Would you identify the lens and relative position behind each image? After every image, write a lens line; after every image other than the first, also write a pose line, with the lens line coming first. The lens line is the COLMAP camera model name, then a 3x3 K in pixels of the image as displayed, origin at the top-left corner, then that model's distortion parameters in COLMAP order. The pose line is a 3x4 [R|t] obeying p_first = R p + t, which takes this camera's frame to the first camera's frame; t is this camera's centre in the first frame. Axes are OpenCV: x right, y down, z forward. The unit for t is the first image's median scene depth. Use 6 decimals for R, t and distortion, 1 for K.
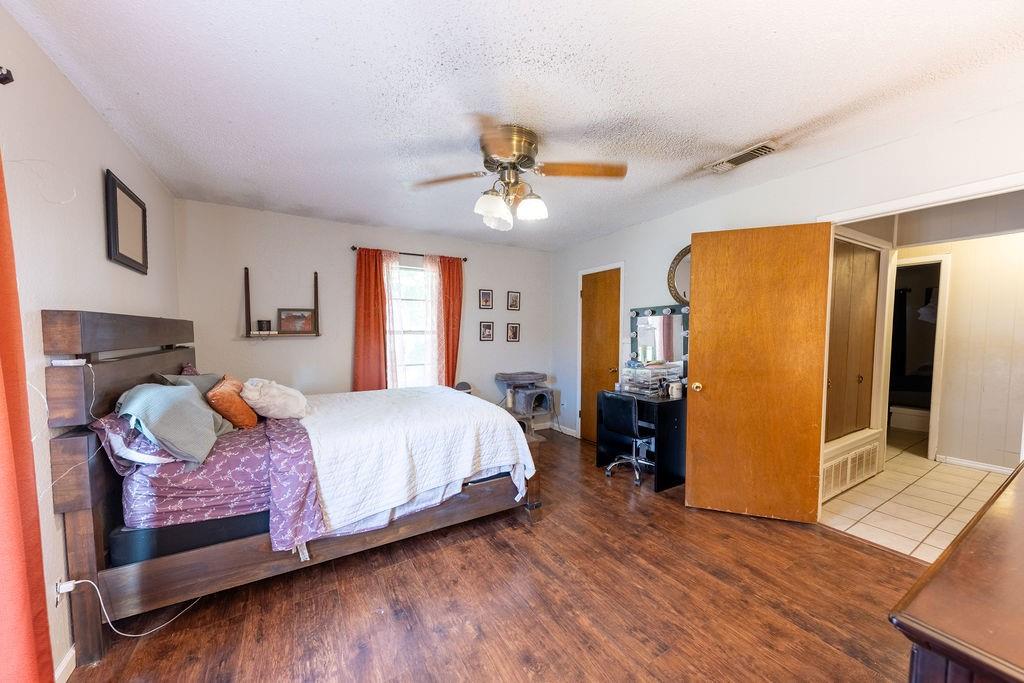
lens RADIAL K [[362.9, 0, 513.6], [0, 362.9, 353.8], [0, 0, 1]] dist [0.001300, -0.002943]
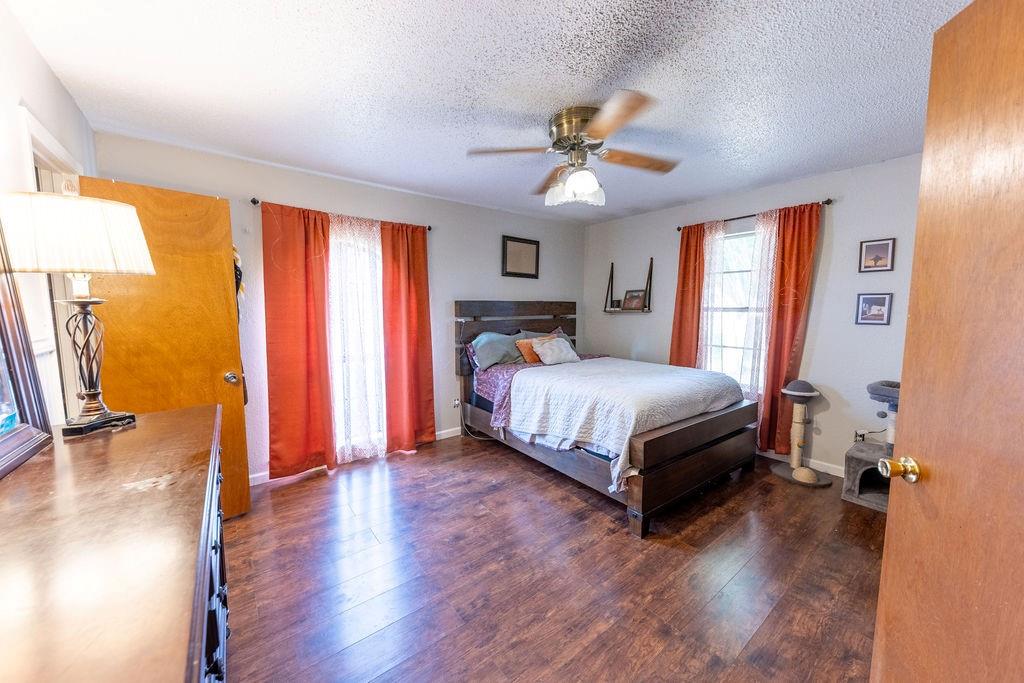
lens RADIAL K [[373.8, 0, 512.0], [0, 373.8, 341.5], [0, 0, 1]] dist [0.014722, -0.005010]
pose [[0.107840, 0.093509, -0.989761, 0.928674], [-0.061516, 0.994287, 0.087234, -0.049538], [0.992263, 0.051479, 0.112976, 0.635288]]
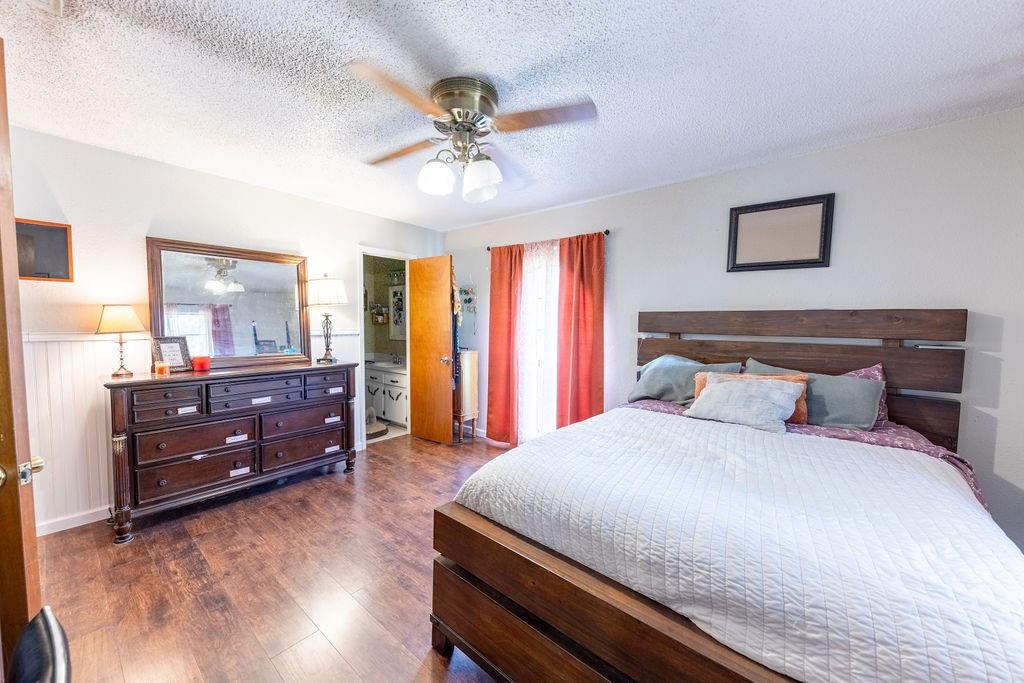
lens RADIAL K [[376.8, 0, 485.8], [0, 376.8, 342.4], [0, 0, 1]] dist [0.001197, -0.003230]
pose [[-0.955763, 0.010795, -0.293939, 0.178878], [-0.025402, 0.992564, 0.119047, -0.106022], [0.293038, 0.121248, -0.948382, 1.671904]]
